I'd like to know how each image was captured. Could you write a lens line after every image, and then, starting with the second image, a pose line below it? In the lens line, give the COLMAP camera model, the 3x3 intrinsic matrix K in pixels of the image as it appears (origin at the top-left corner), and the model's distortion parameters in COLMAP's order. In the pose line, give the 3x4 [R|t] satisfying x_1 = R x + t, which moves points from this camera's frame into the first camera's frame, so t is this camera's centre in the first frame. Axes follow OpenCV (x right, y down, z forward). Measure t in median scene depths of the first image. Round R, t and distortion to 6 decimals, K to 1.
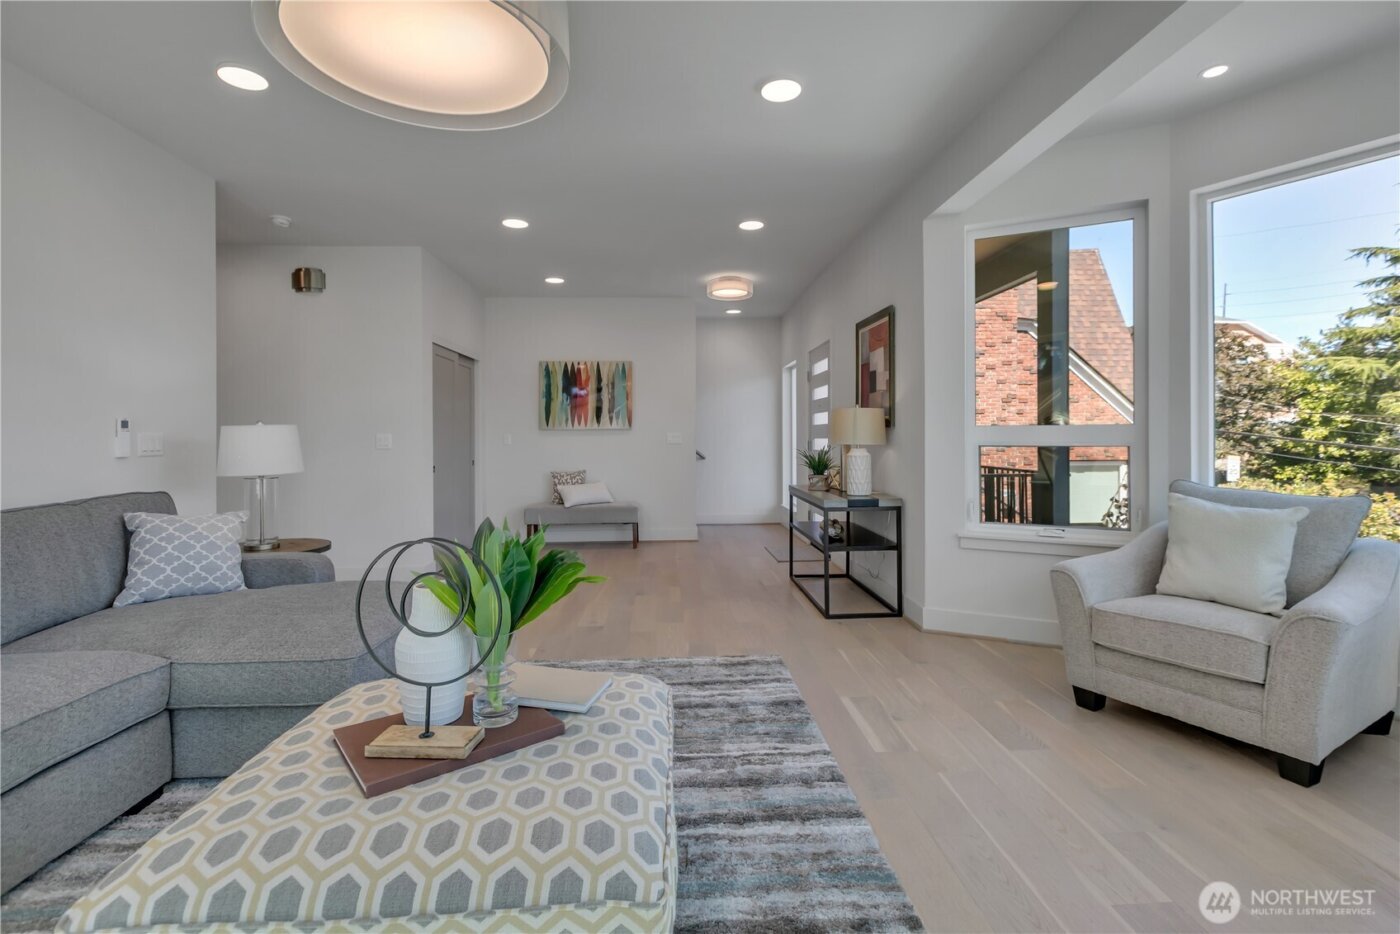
lens RADIAL K [[648.2, 0, 695.8], [0, 648.2, 443.2], [0, 0, 1]] dist [-0.001017, 0.000229]
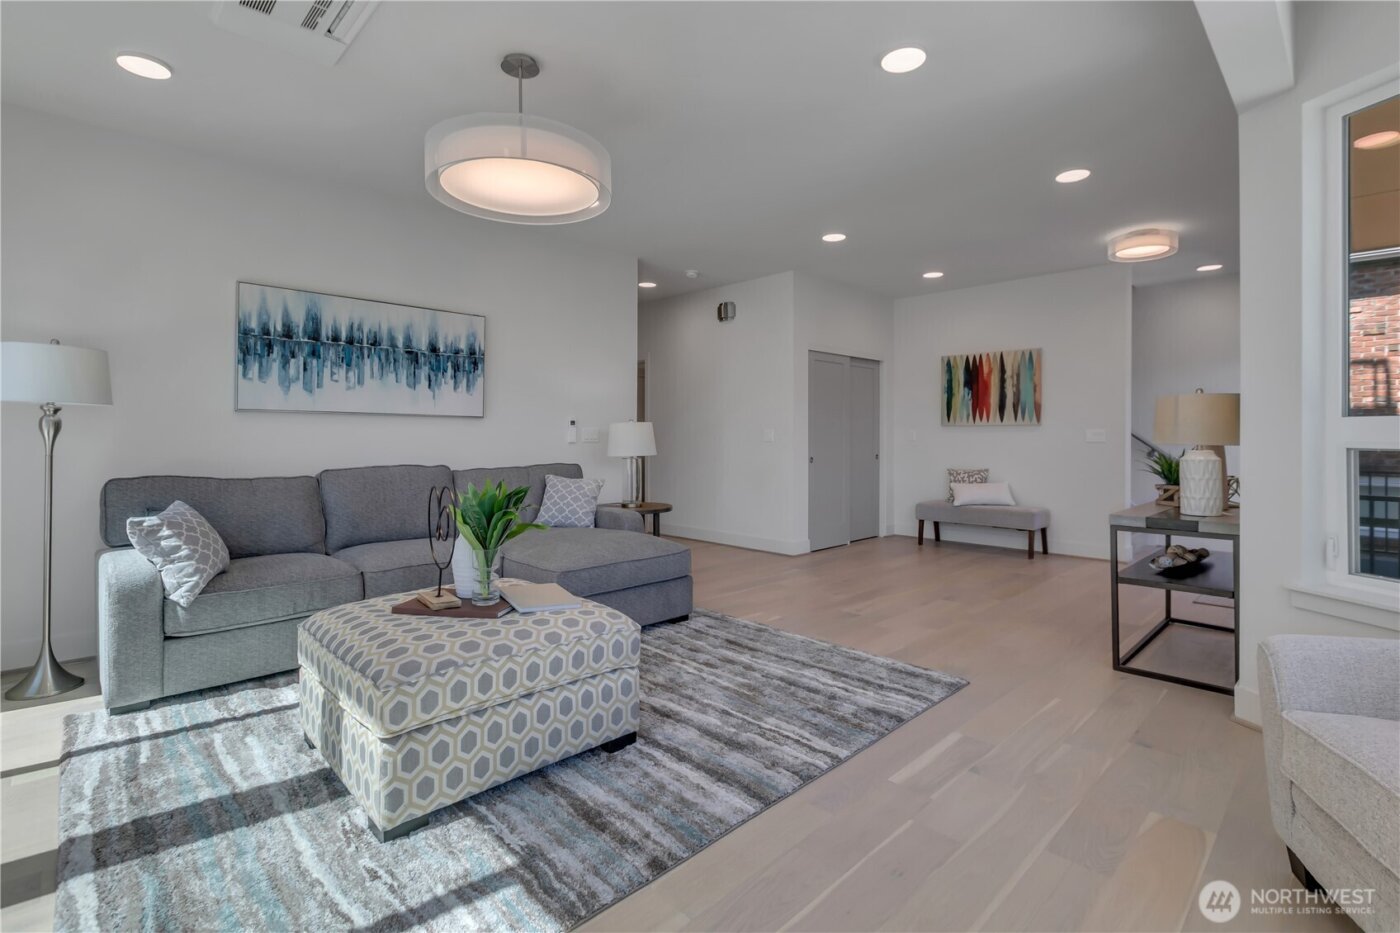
lens RADIAL K [[648.2, 0, 695.8], [0, 648.2, 442.7], [0, 0, 1]] dist [-0.001017, 0.000229]
pose [[0.660753, 0.017753, -0.750393, 0.380561], [-0.014700, 0.999835, 0.010711, -0.000192], [0.750459, 0.003954, 0.660905, 0.097345]]
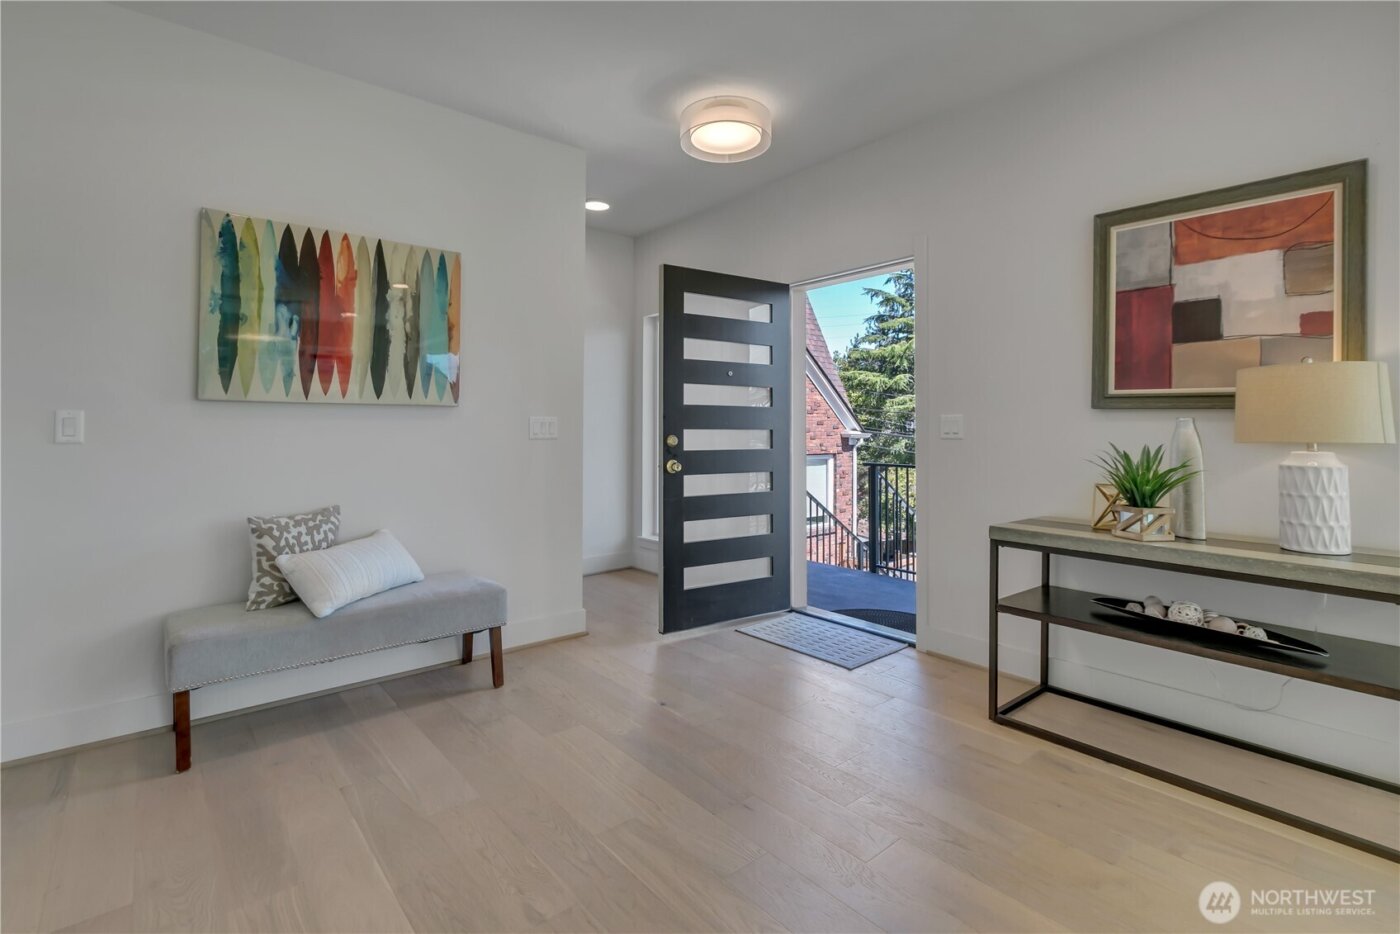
lens RADIAL K [[665.5, 0, 702.2], [0, 665.5, 430.0], [0, 0, 1]] dist [0.000547, -0.000043]
pose [[0.791633, 0.006254, 0.610965, -0.365954], [0.000563, 0.999940, -0.010965, -0.001065], [-0.610997, 0.009024, 0.791582, 0.810820]]
